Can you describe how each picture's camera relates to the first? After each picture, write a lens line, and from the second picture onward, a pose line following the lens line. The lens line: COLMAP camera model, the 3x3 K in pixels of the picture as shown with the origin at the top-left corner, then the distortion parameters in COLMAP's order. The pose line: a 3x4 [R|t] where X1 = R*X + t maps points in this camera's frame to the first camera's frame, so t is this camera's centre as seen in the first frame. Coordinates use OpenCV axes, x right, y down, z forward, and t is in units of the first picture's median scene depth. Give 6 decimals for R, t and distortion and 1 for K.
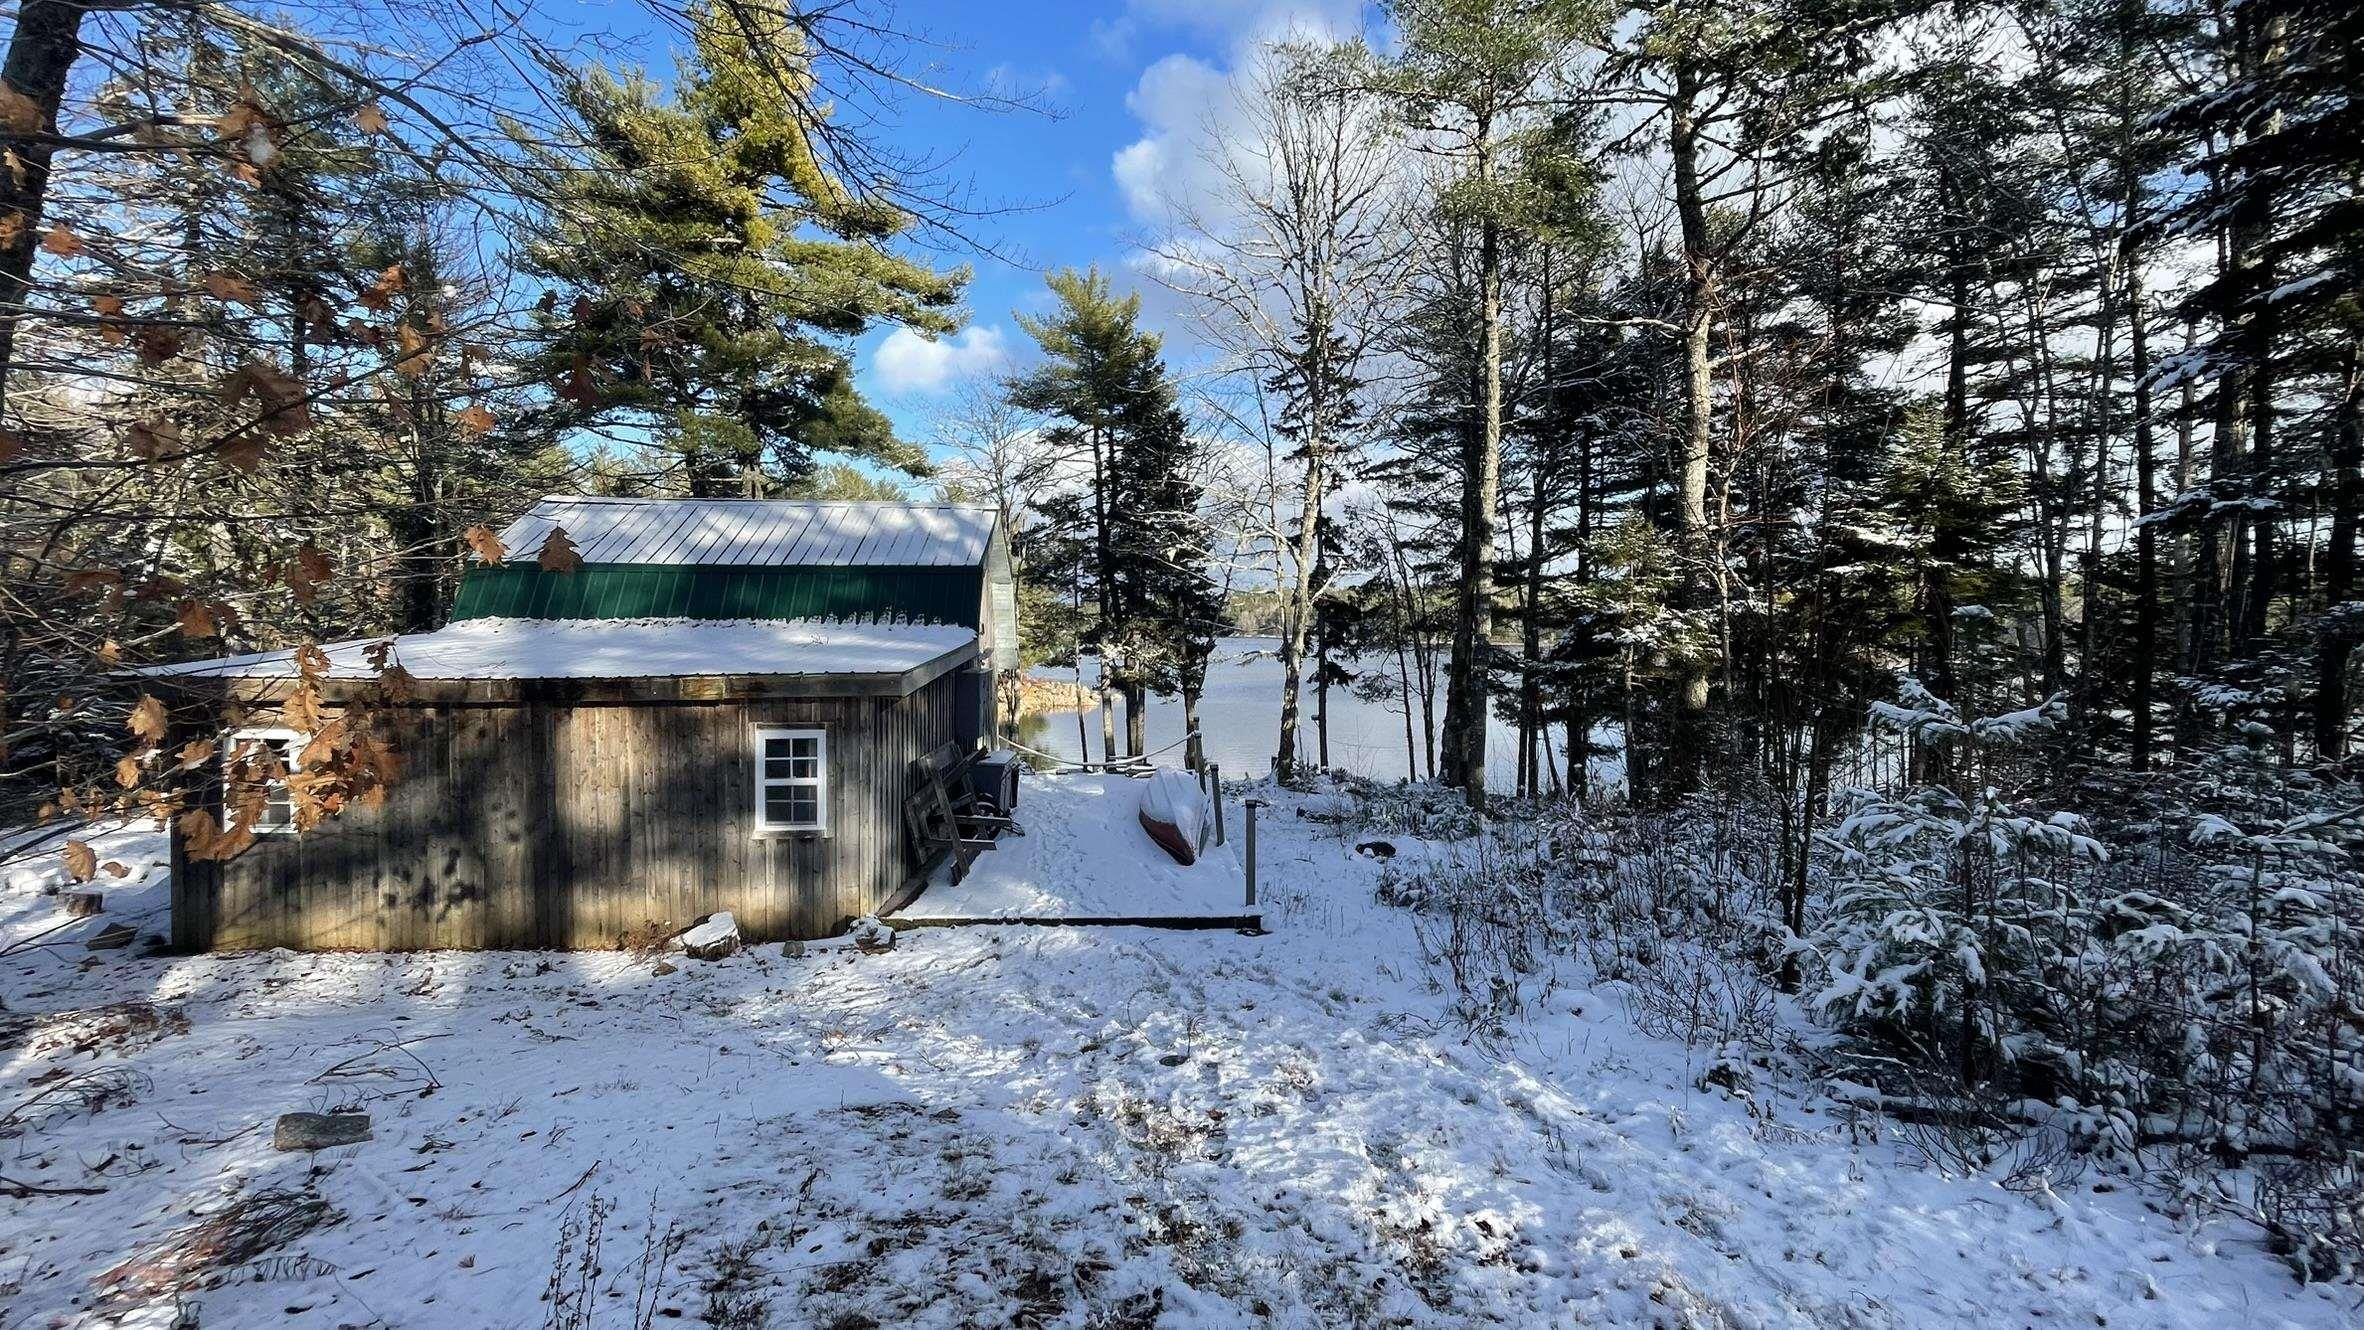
lens RADIAL K [[947.5, 0, 1187.2], [0, 947.5, 664.8], [0, 0, 1]] dist [-0.003420, -0.000725]
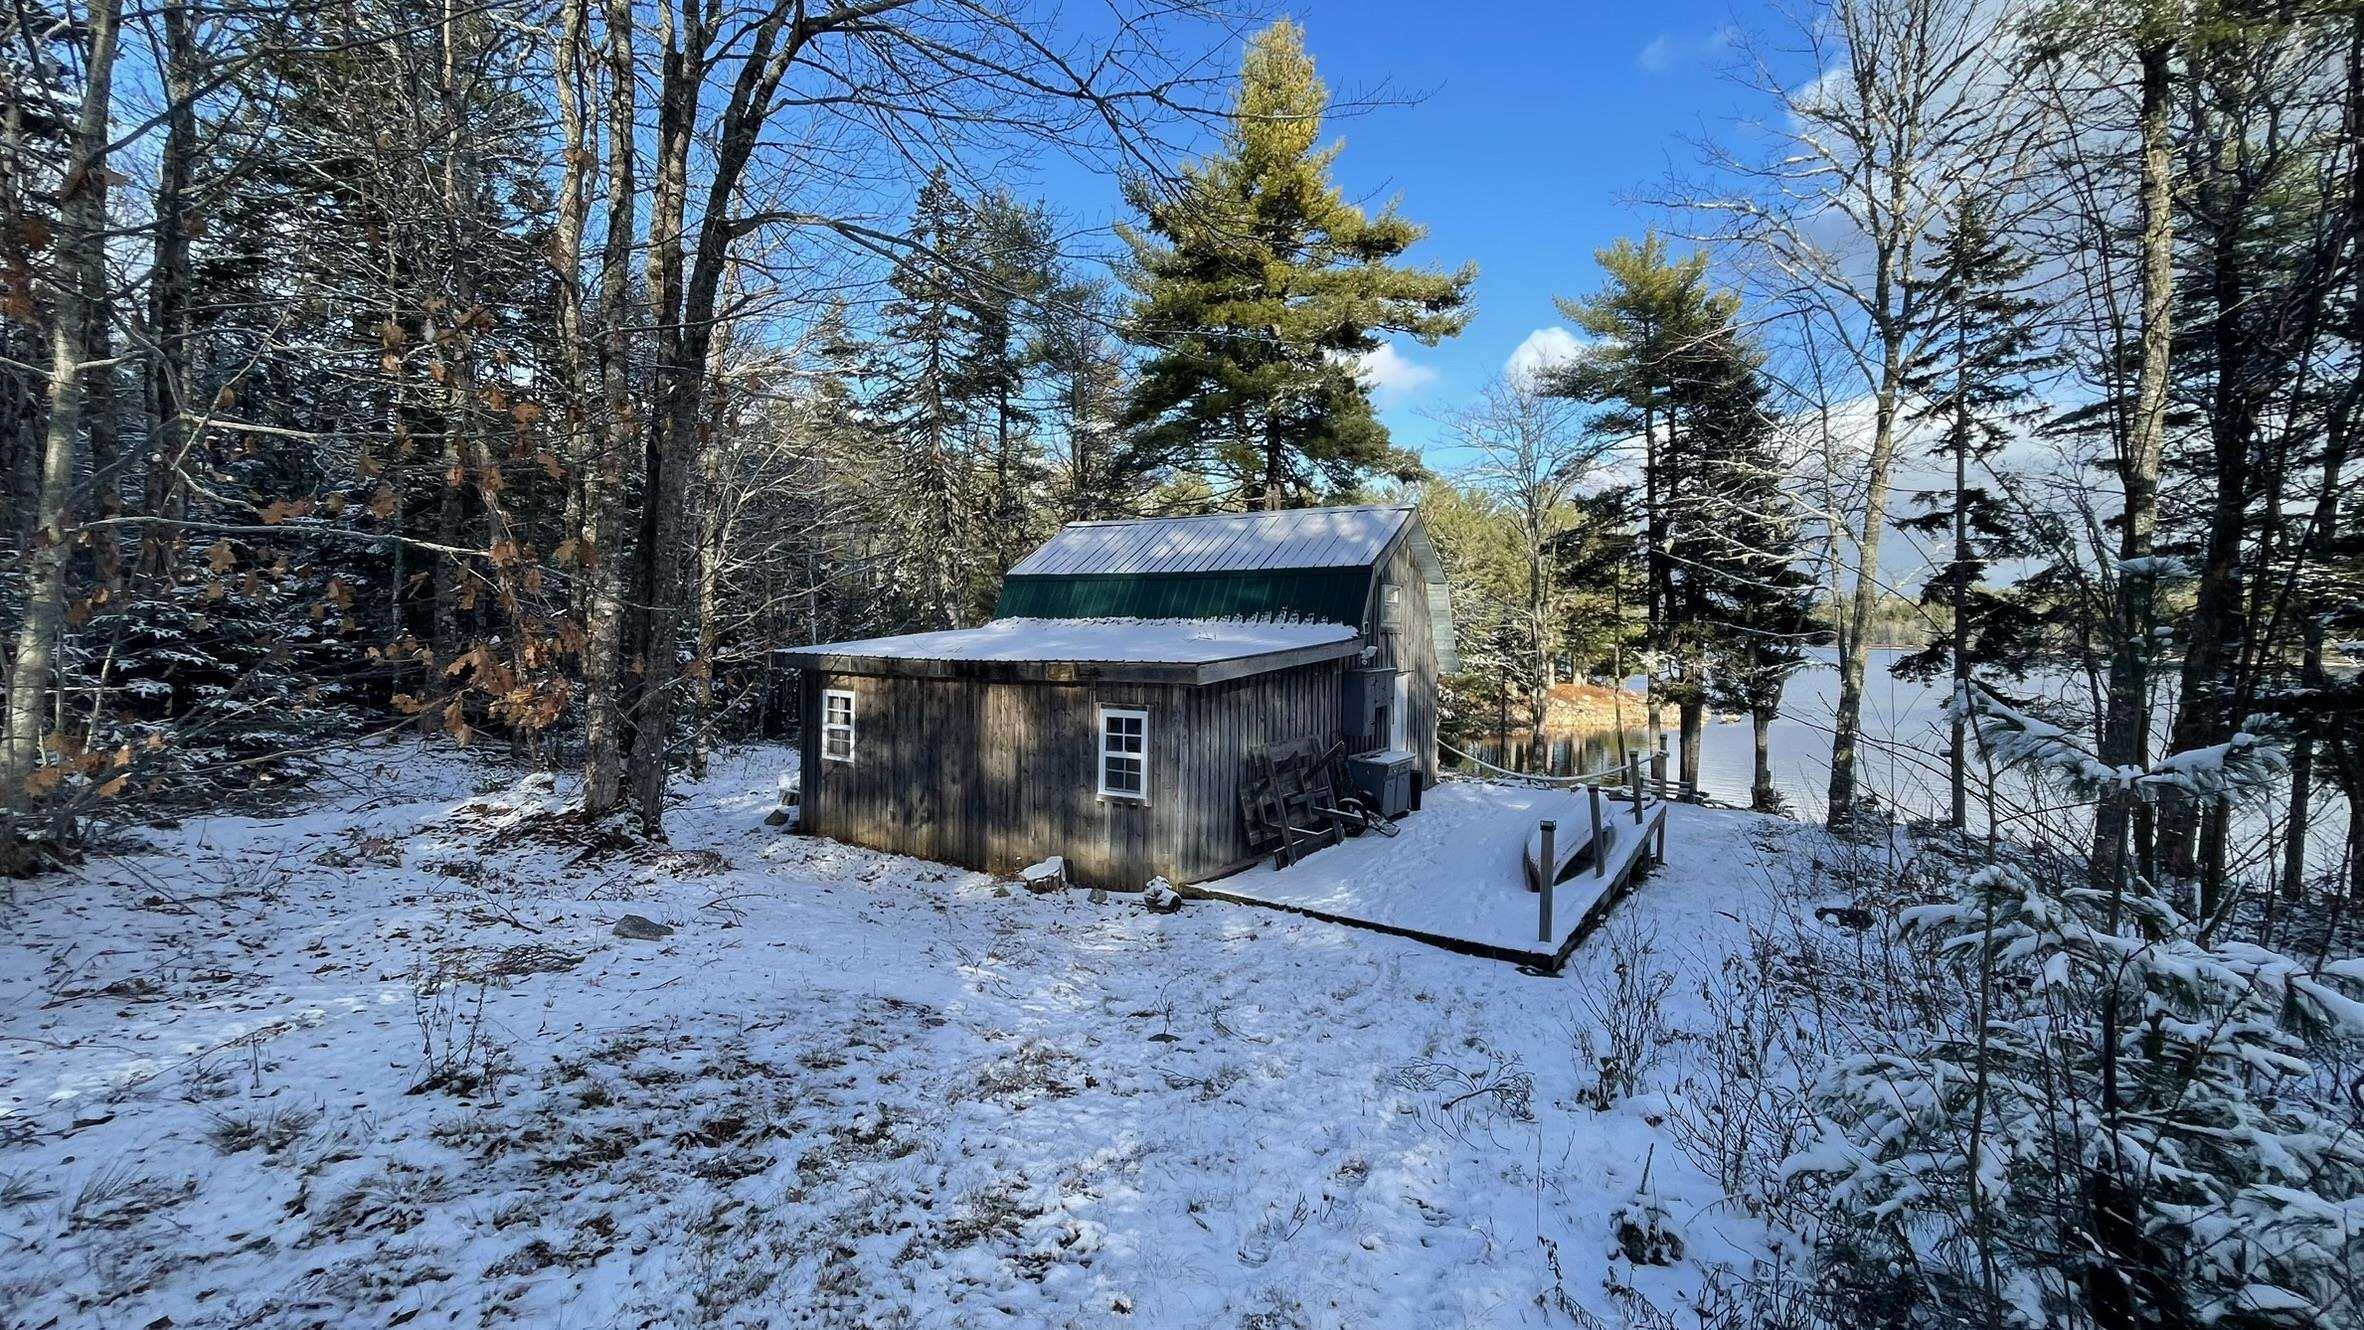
lens RADIAL K [[953.2, 0, 1196.8], [0, 953.2, 659.8], [0, 0, 1]] dist [0.002551, -0.003338]
pose [[0.814537, 0.024313, -0.579603, 0.127674], [-0.031675, 0.999495, -0.002588, 0.002781], [0.579247, 0.020466, 0.814895, 0.038228]]
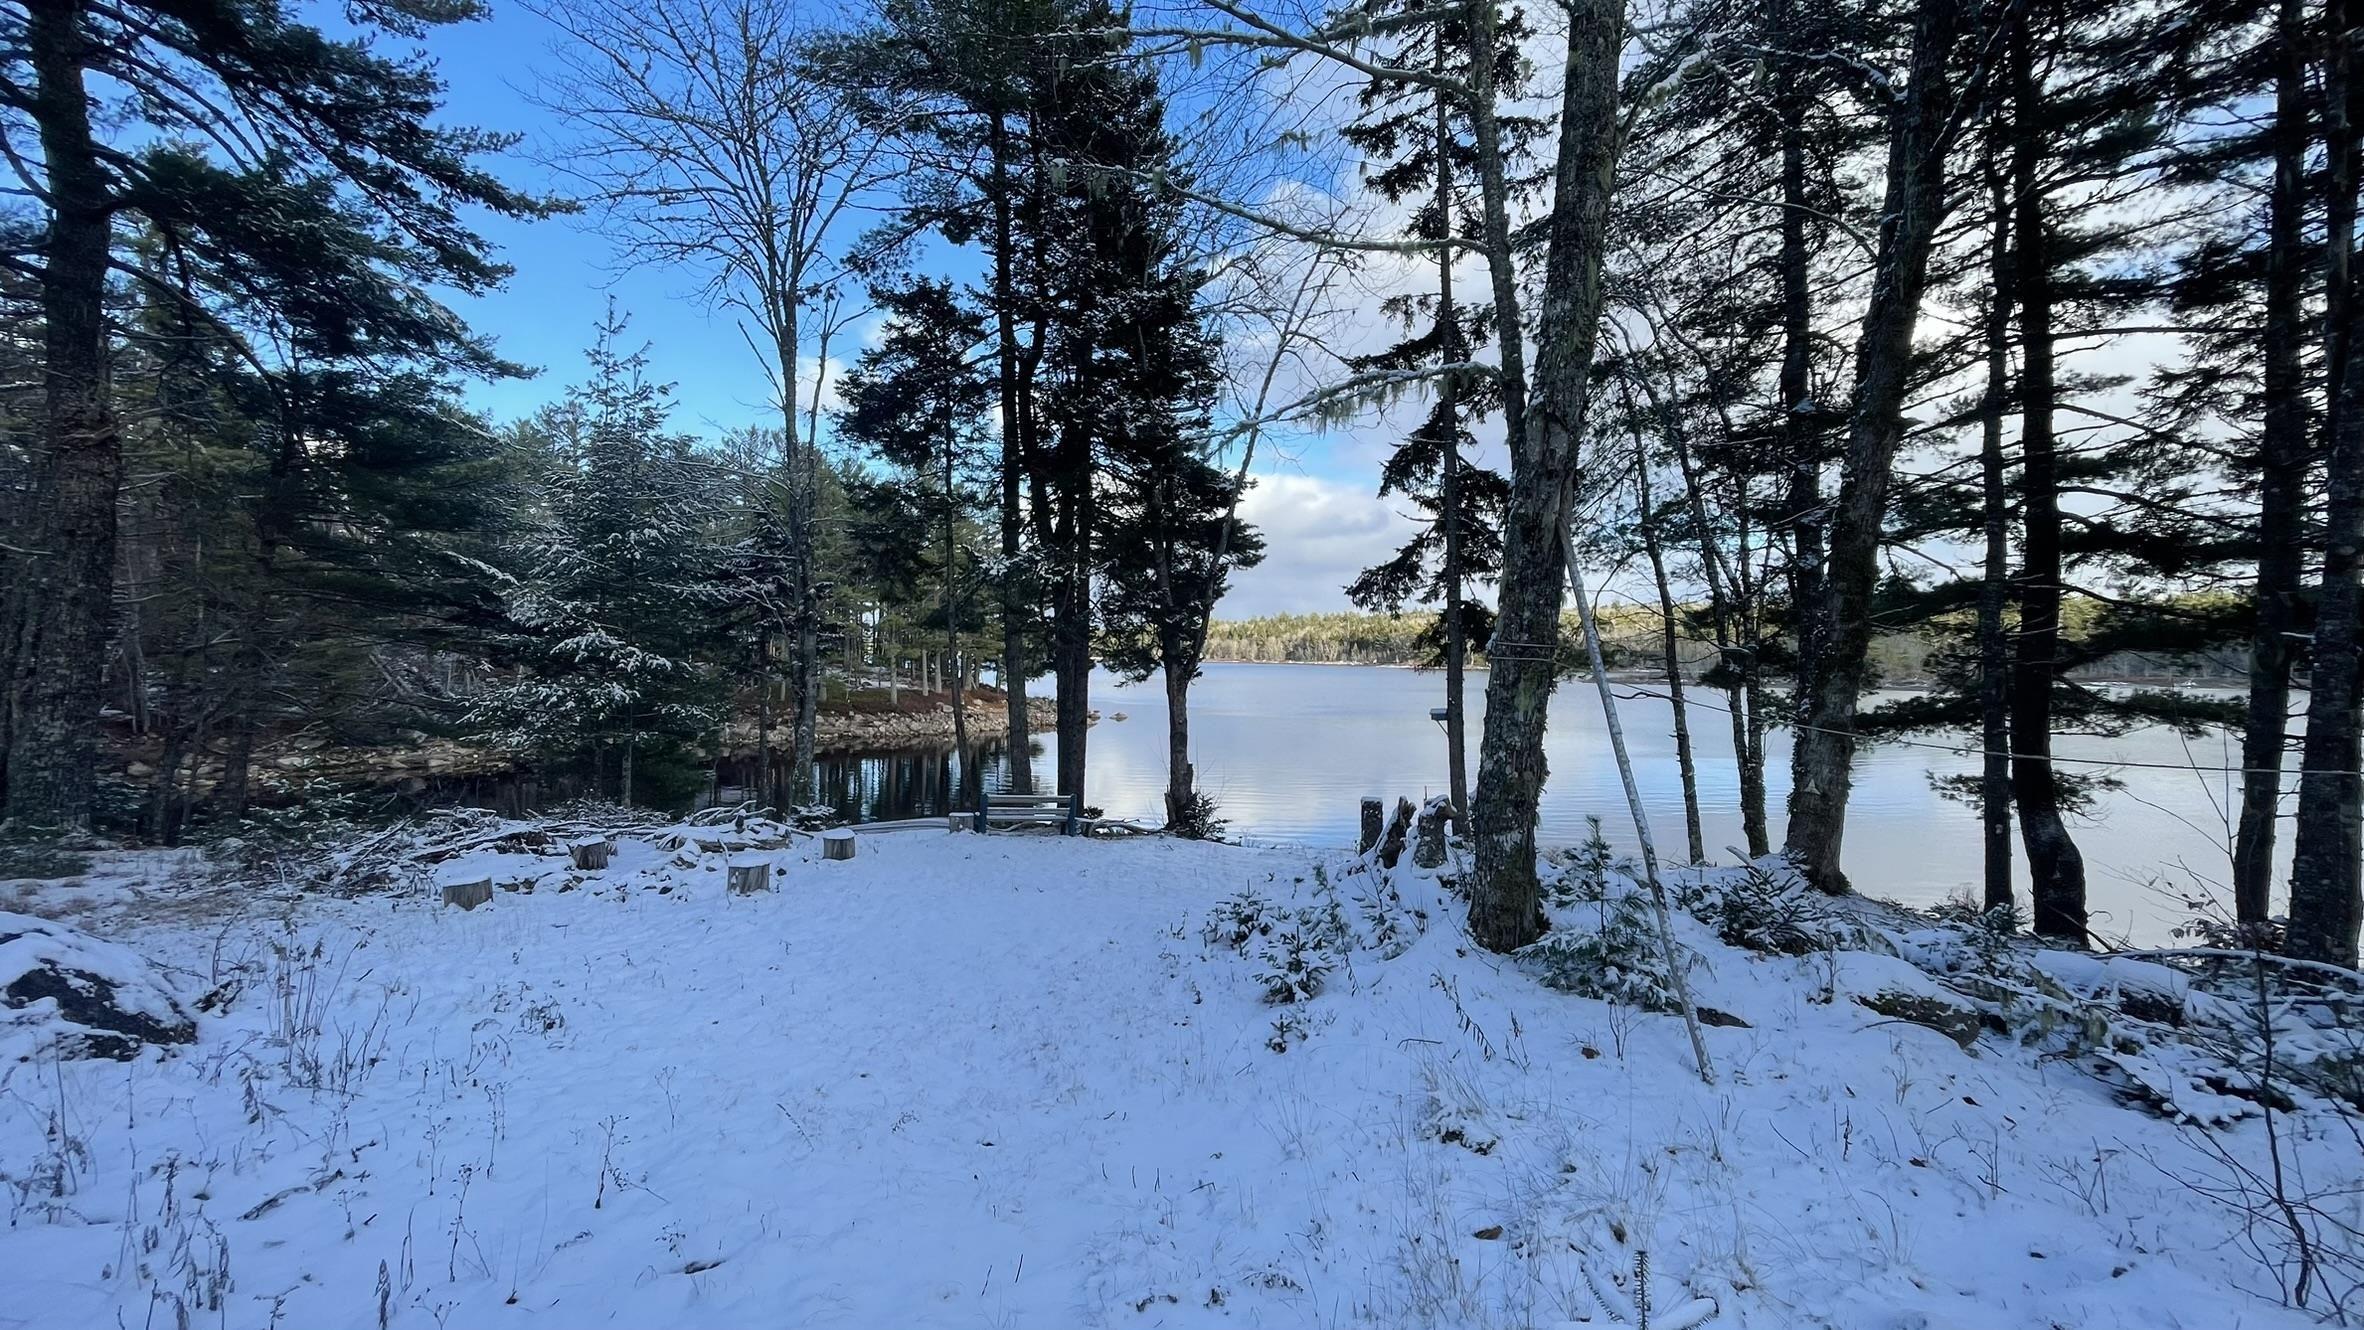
lens RADIAL K [[953.2, 0, 1196.8], [0, 953.2, 659.8], [0, 0, 1]] dist [0.002551, -0.003338]
pose [[0.999801, 0.001843, -0.019843, 0.034699], [-0.002491, 0.999462, -0.032705, 0.066267], [0.019772, 0.032748, 0.999268, 0.765135]]
